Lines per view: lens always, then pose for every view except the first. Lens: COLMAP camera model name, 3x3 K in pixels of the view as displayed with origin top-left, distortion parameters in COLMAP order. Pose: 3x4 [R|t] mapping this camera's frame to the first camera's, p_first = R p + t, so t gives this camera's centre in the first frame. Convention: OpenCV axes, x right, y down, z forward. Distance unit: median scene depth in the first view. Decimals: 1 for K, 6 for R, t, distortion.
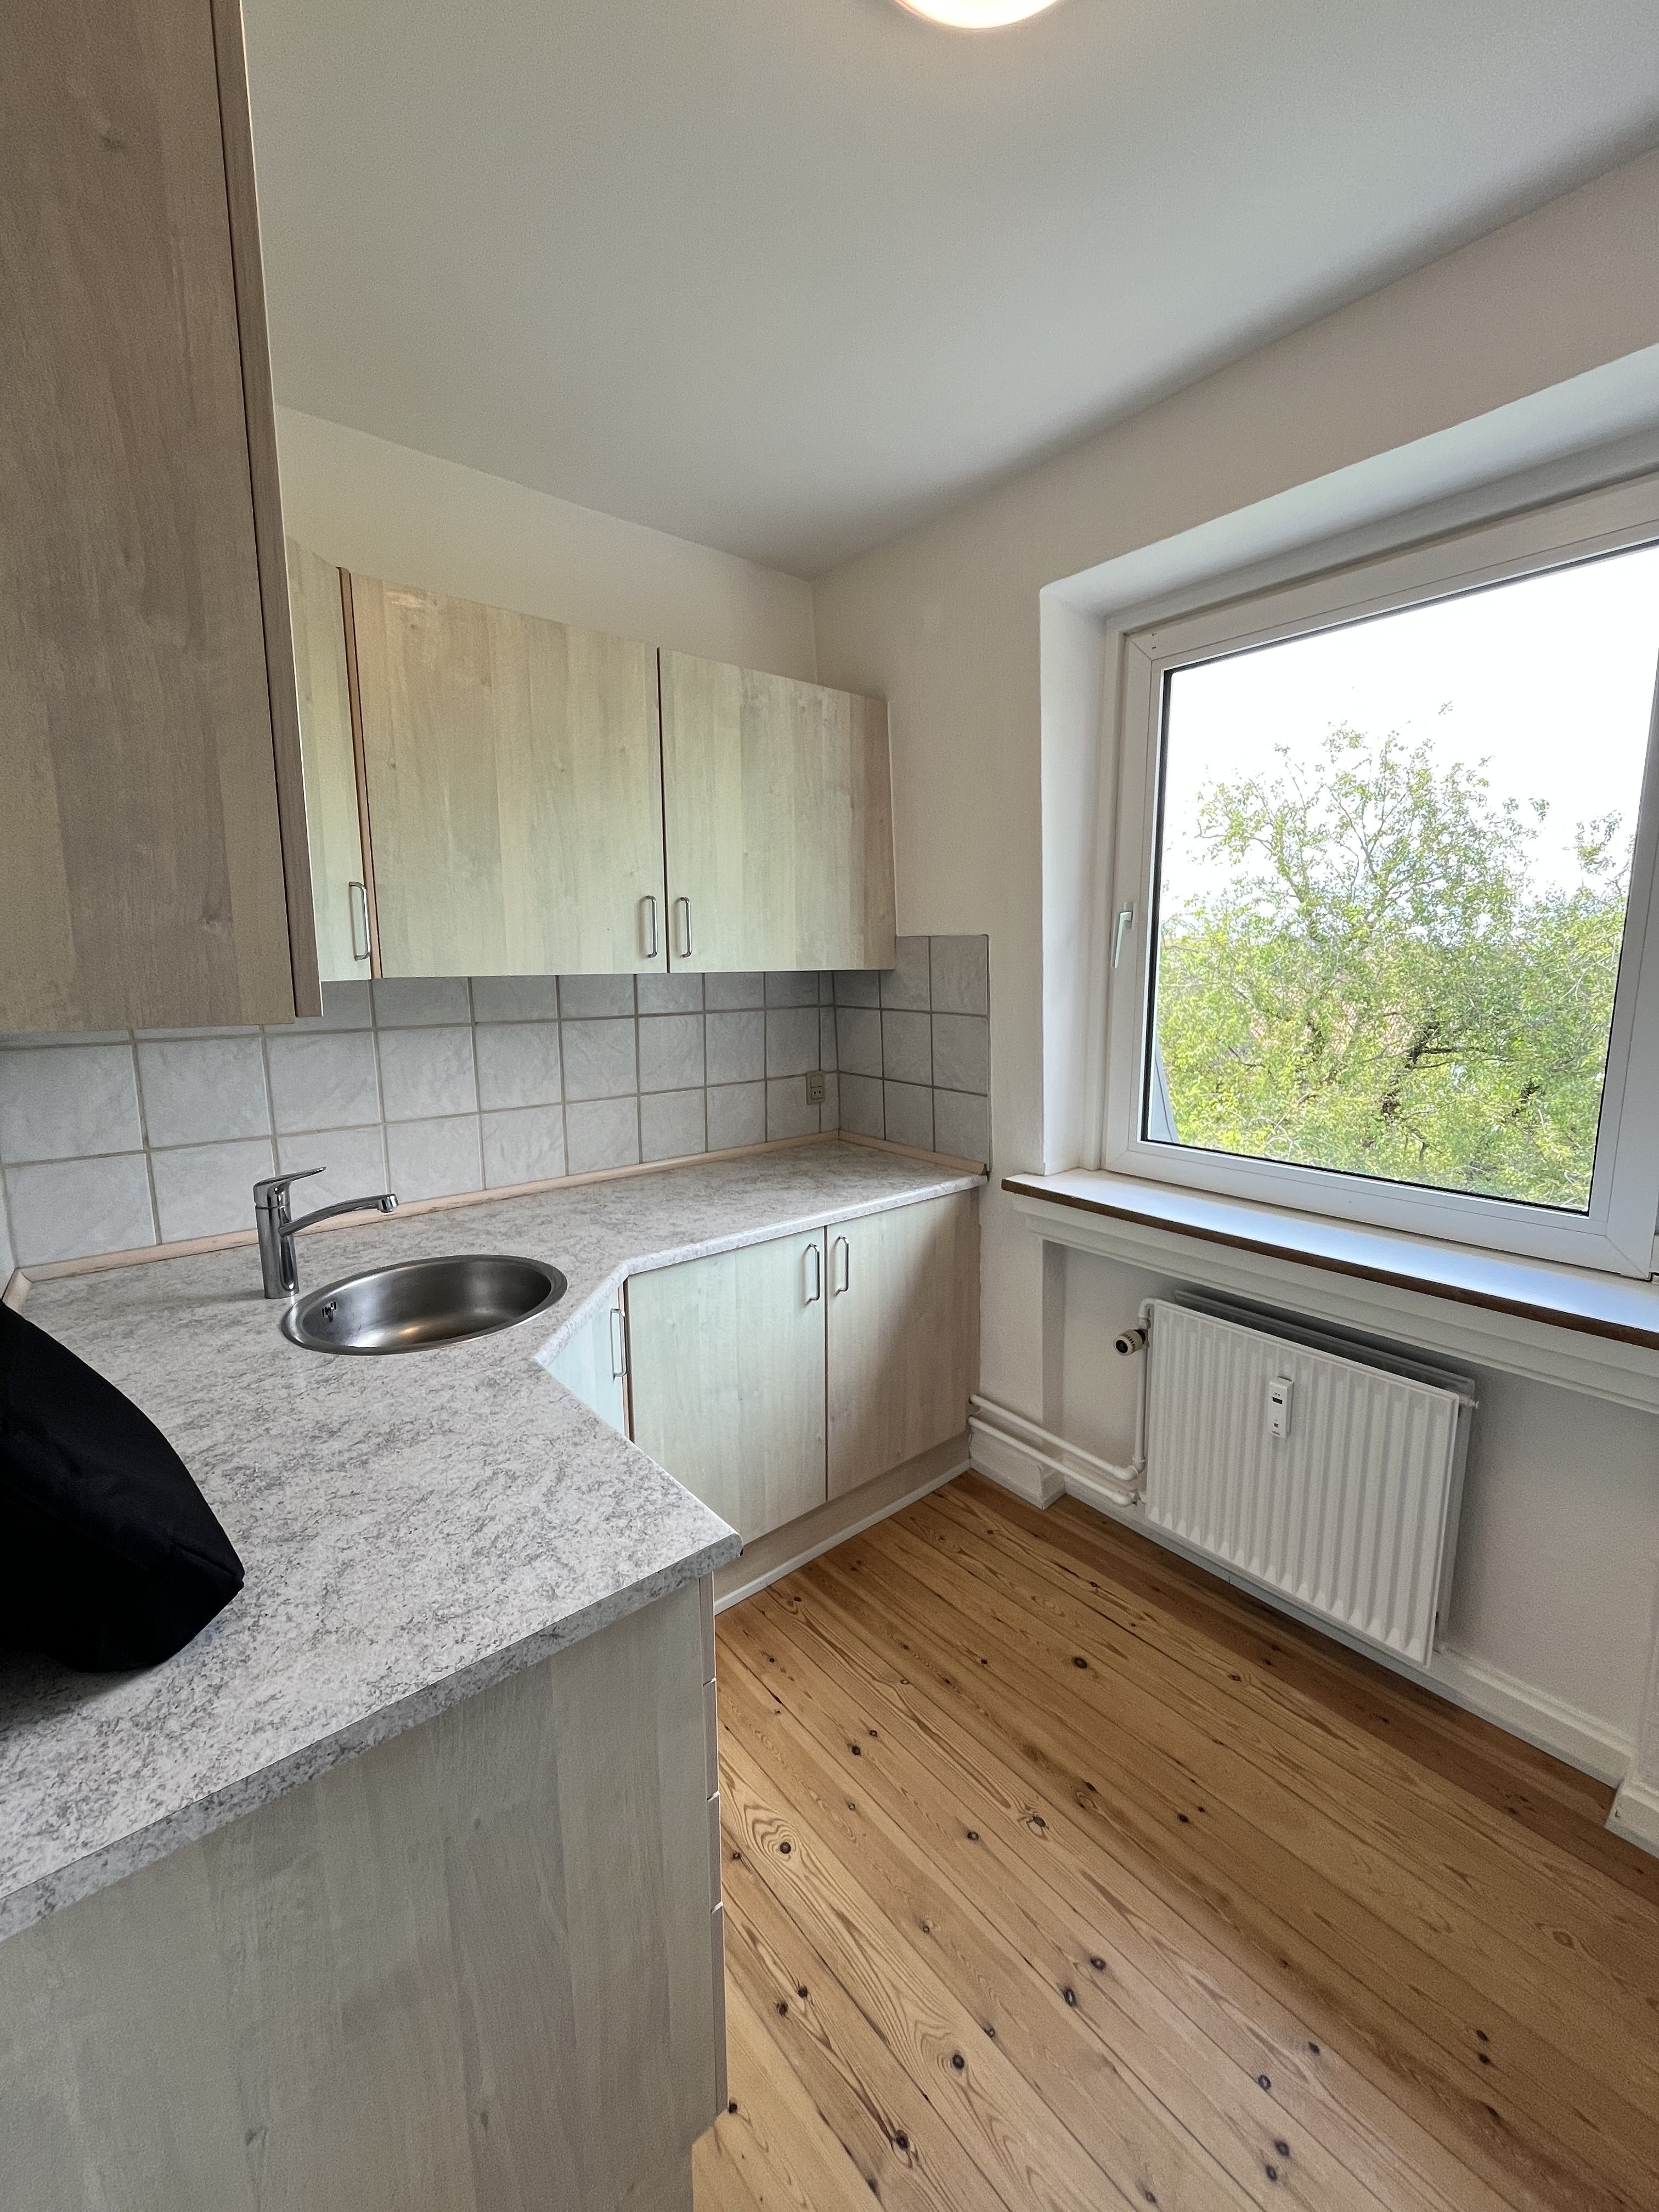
lens RADIAL K [[899.0, 0, 830.6], [0, 899.0, 1098.1], [0, 0, 1]] dist [-0.003241, -0.000697]
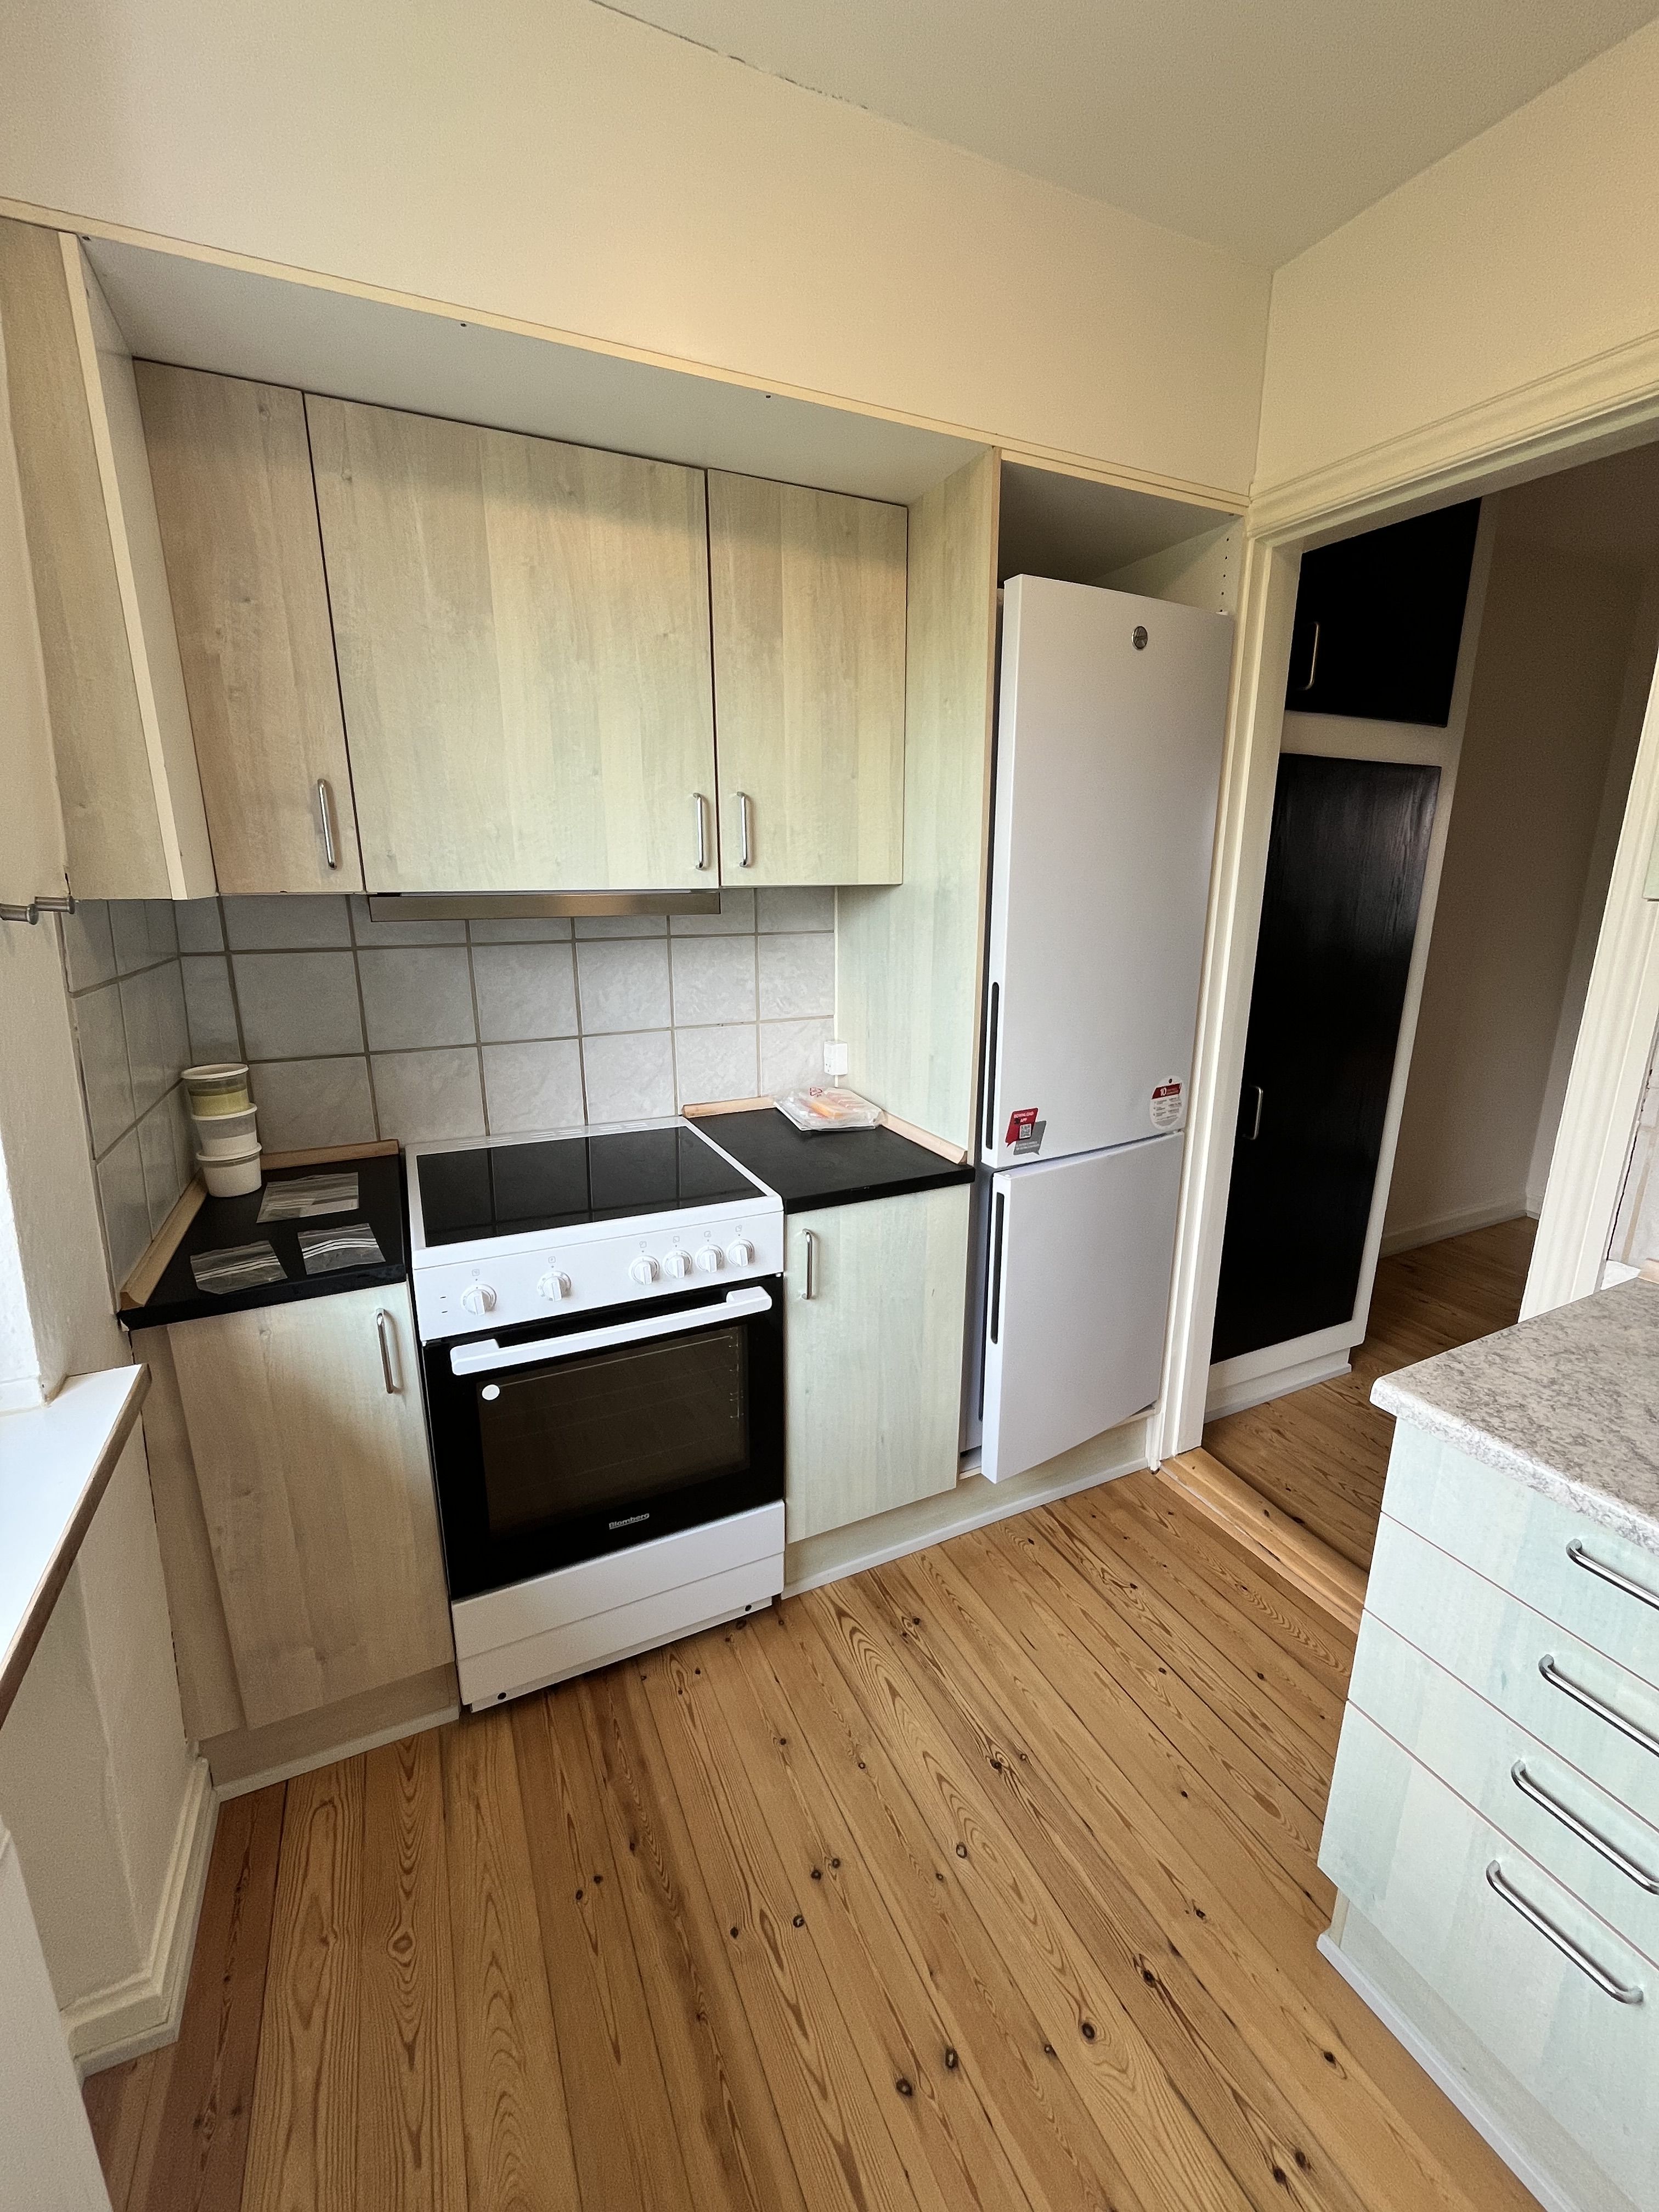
lens RADIAL K [[899.0, 0, 826.5], [0, 899.0, 1099.6], [0, 0, 1]] dist [-0.003241, -0.000697]
pose [[-0.969911, -0.050280, 0.238213, 0.230767], [0.047787, 0.920092, 0.388777, -0.229118], [-0.238725, 0.388463, -0.890004, 1.494703]]
